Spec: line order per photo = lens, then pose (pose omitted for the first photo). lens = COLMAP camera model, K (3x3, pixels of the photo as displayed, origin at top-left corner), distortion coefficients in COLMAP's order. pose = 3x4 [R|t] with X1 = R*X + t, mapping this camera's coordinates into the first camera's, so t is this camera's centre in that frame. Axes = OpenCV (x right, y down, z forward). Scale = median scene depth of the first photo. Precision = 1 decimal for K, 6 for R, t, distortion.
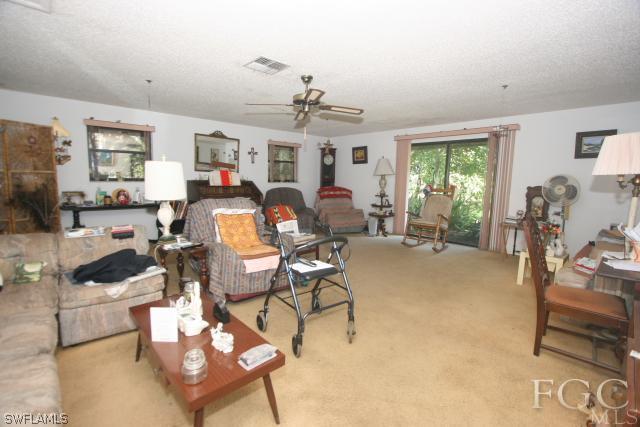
lens RADIAL K [[303.4, 0, 323.1], [0, 303.4, 211.8], [0, 0, 1]] dist [0.000801, 0.000134]
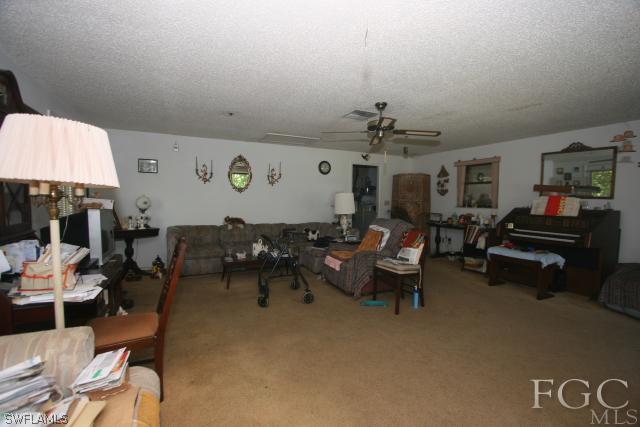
lens RADIAL K [[303.4, 0, 323.1], [0, 303.4, 211.8], [0, 0, 1]] dist [0.000801, 0.000134]
pose [[-0.256725, 0.023865, -0.966190, 0.737009], [-0.117154, 0.991555, 0.055621, -0.092043], [0.959358, 0.127473, -0.251761, 0.839328]]
